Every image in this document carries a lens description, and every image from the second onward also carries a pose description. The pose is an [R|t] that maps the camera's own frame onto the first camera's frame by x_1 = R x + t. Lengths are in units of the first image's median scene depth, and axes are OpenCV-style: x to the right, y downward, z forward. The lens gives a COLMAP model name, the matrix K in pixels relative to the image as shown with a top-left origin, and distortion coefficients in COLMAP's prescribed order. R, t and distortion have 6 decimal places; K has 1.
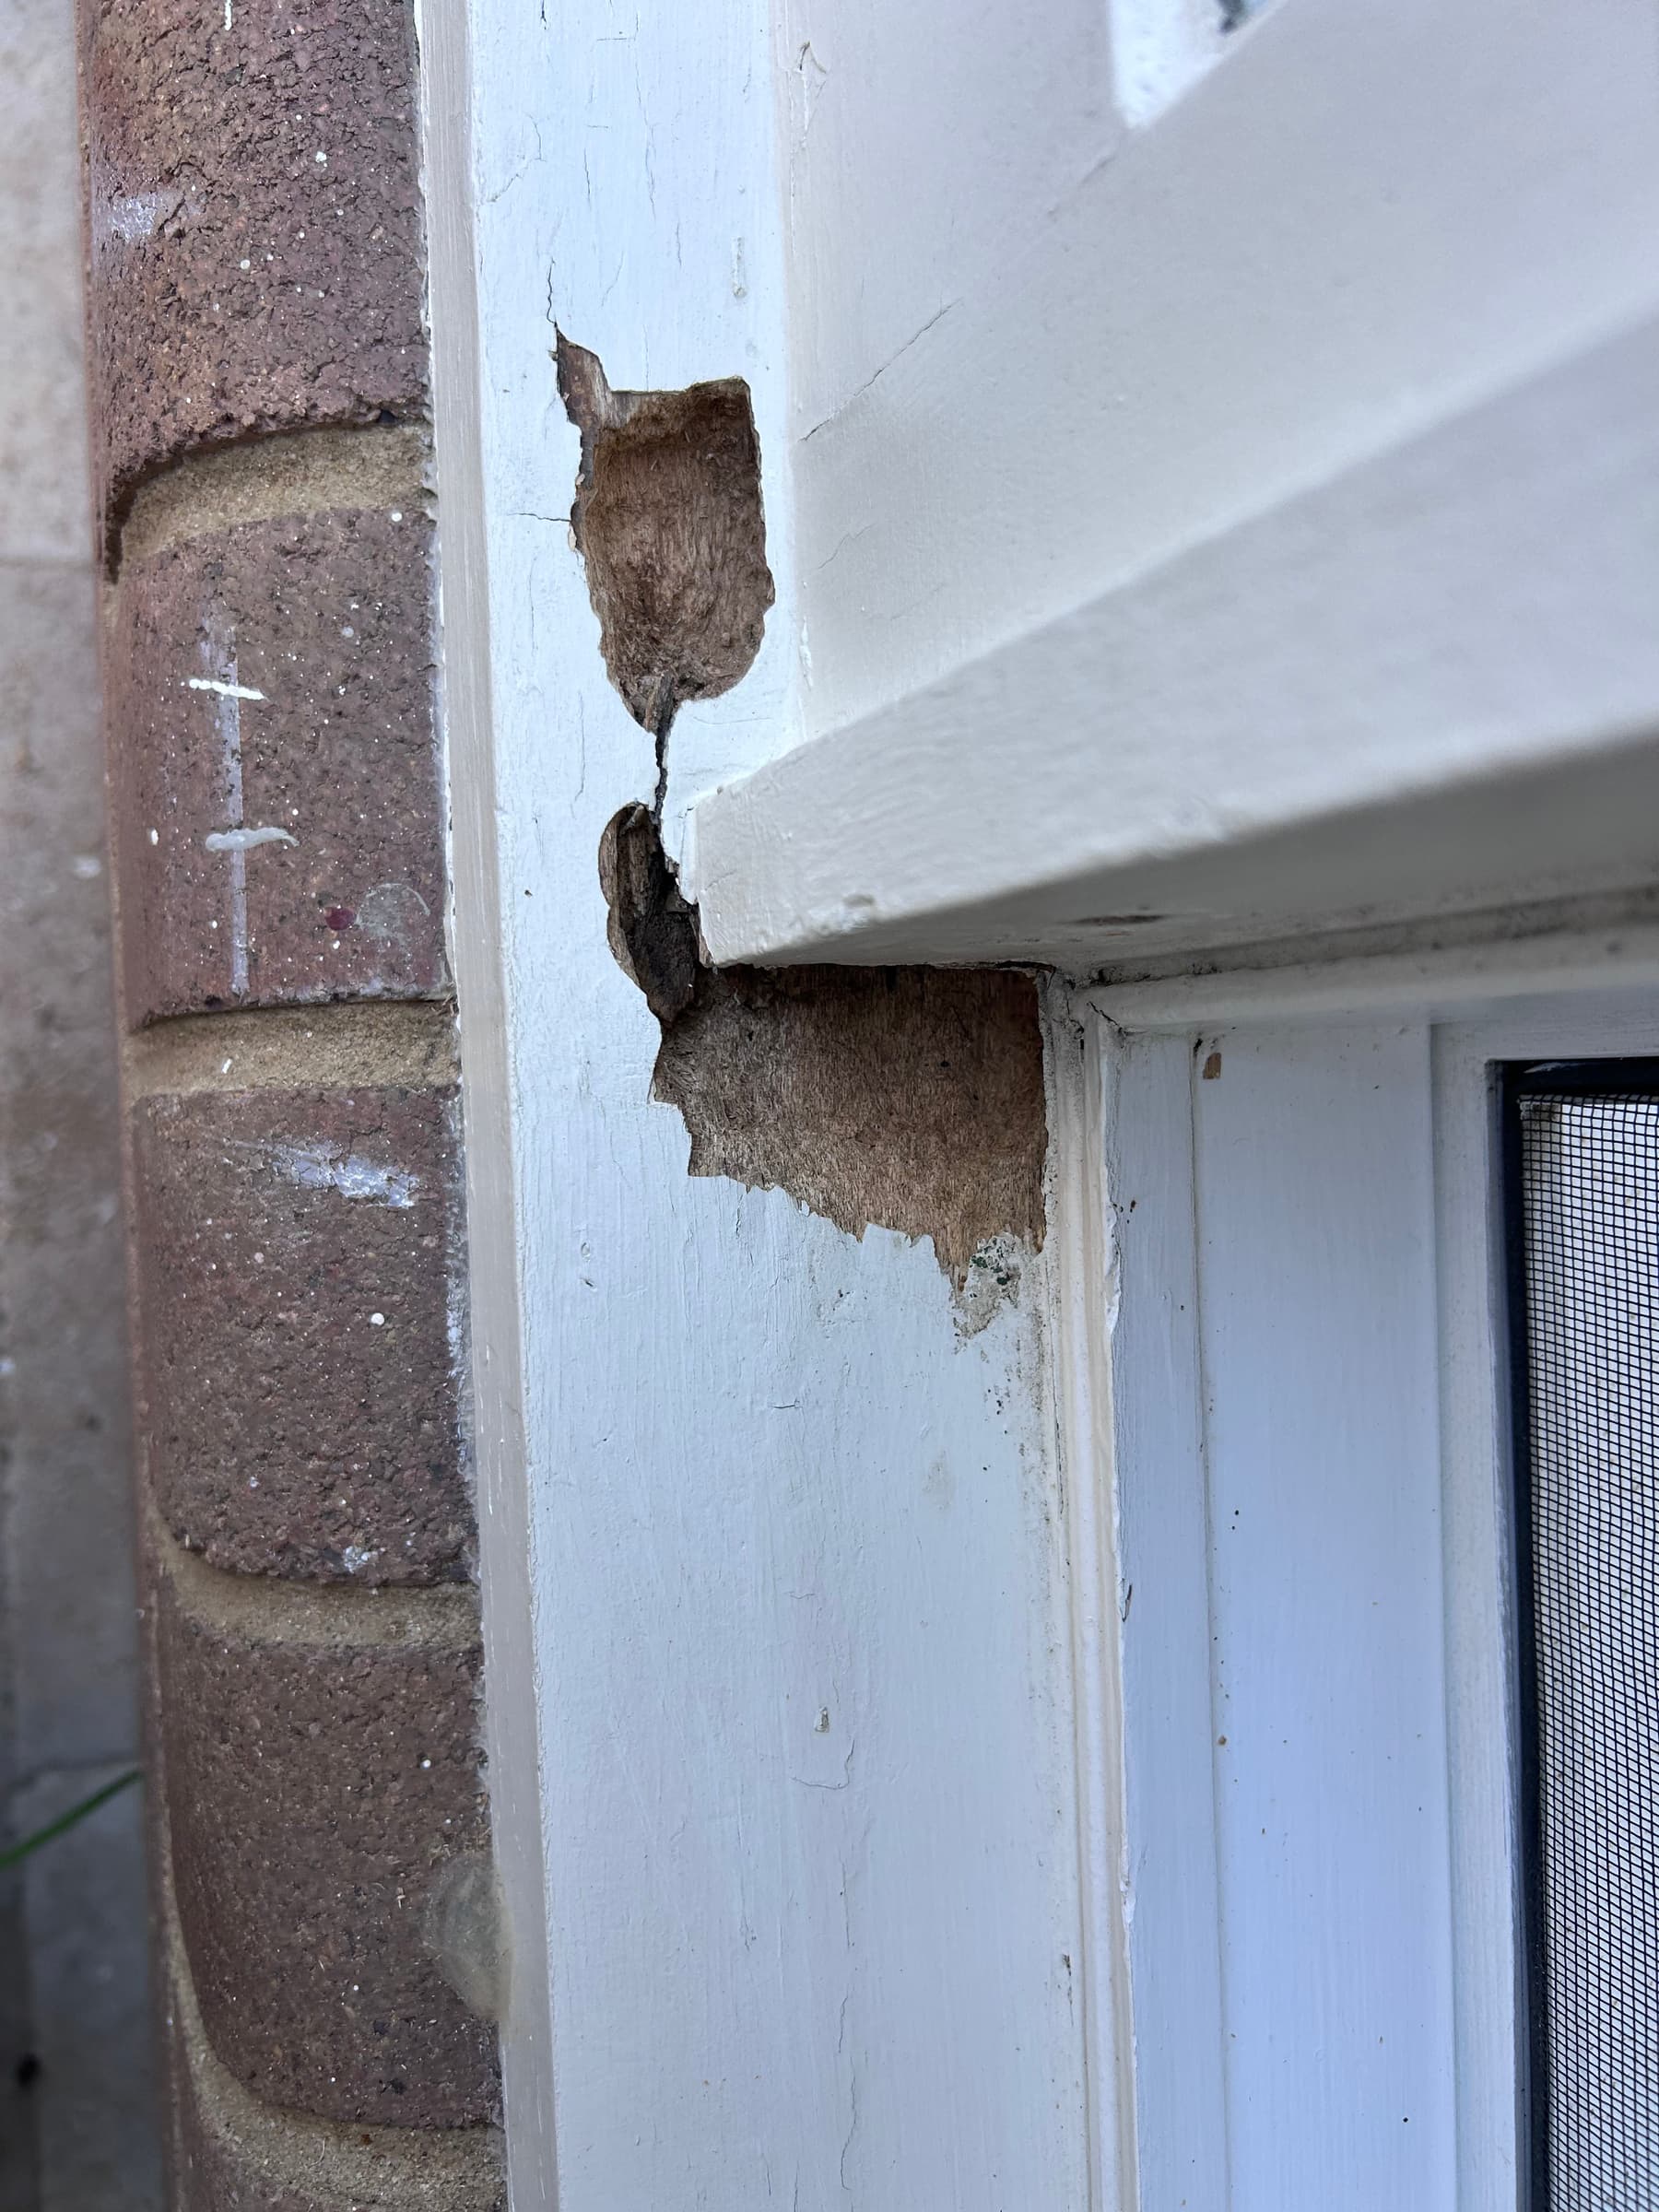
lens RADIAL K [[1718.6, 0, 829.5], [0, 1718.6, 1106.0], [0, 0, 1]] dist [0.012788, -0.014945]
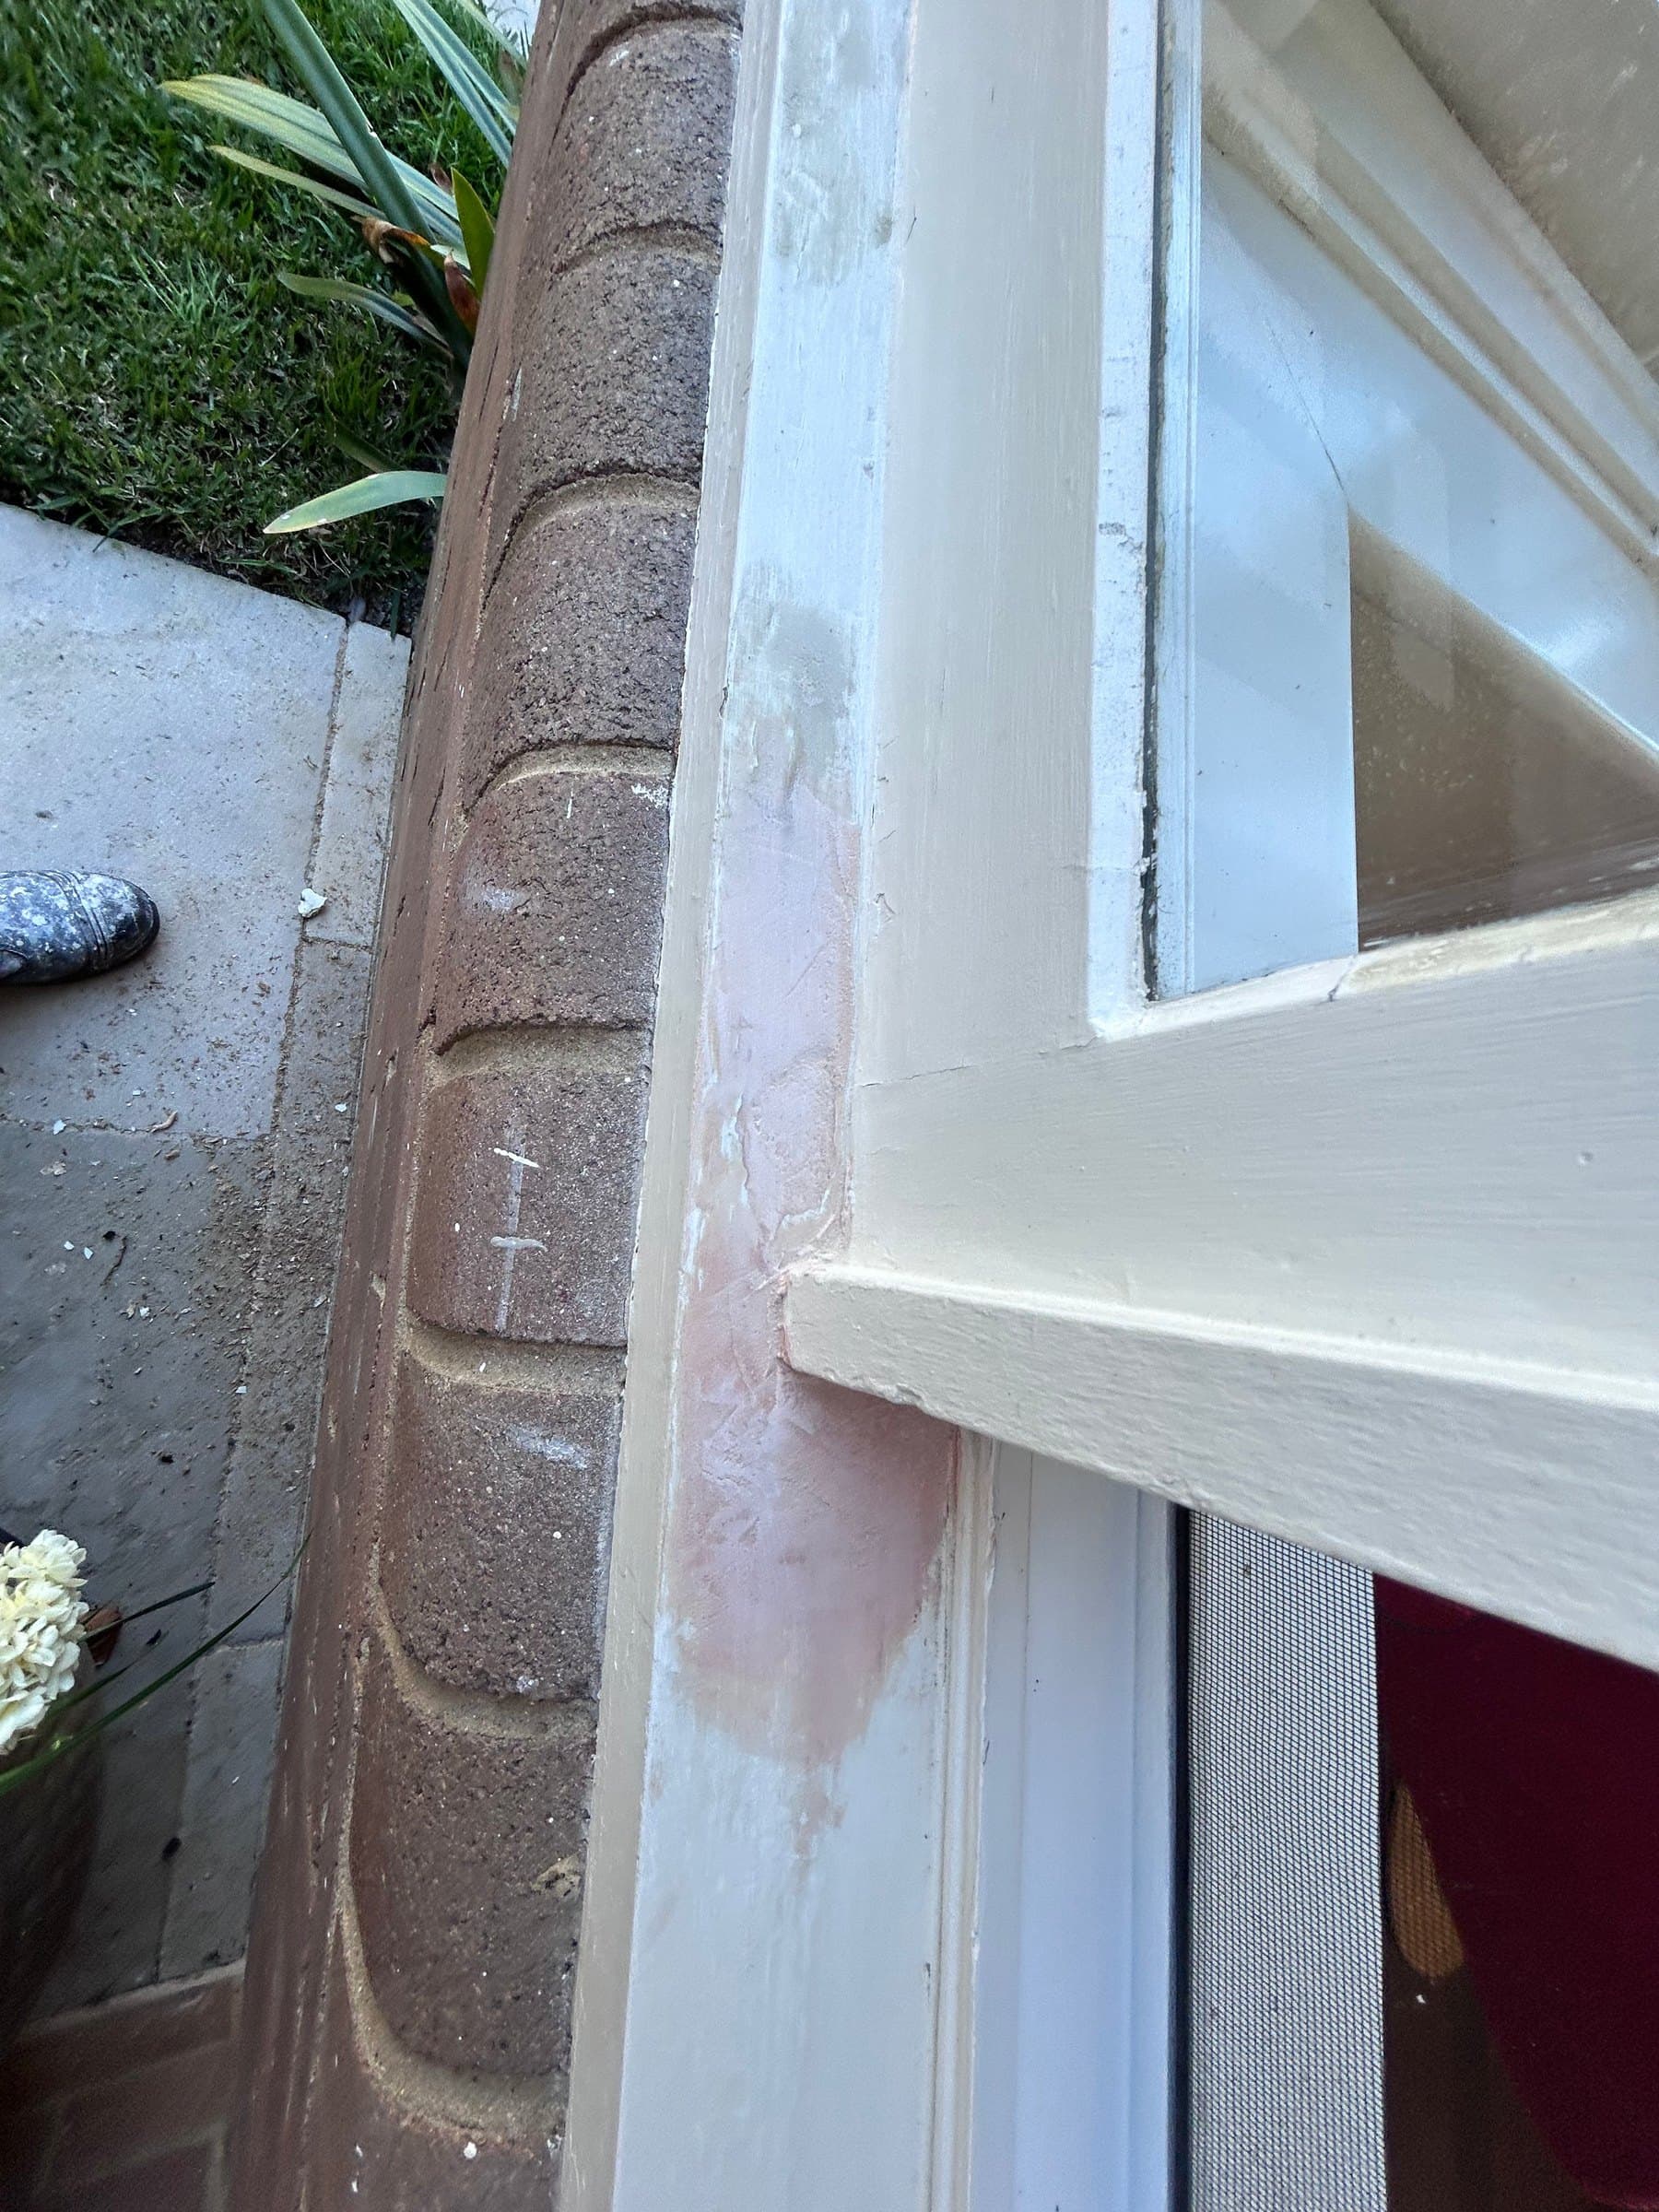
lens RADIAL K [[881.2, 0, 829.5], [0, 881.2, 1106.0], [0, 0, 1]] dist [0.009669, 0.000577]
pose [[0.985520, 0.108864, 0.129993, -0.155085], [-0.090404, 0.985970, -0.140323, -0.197454], [-0.143446, 0.126539, 0.981535, 0.038669]]
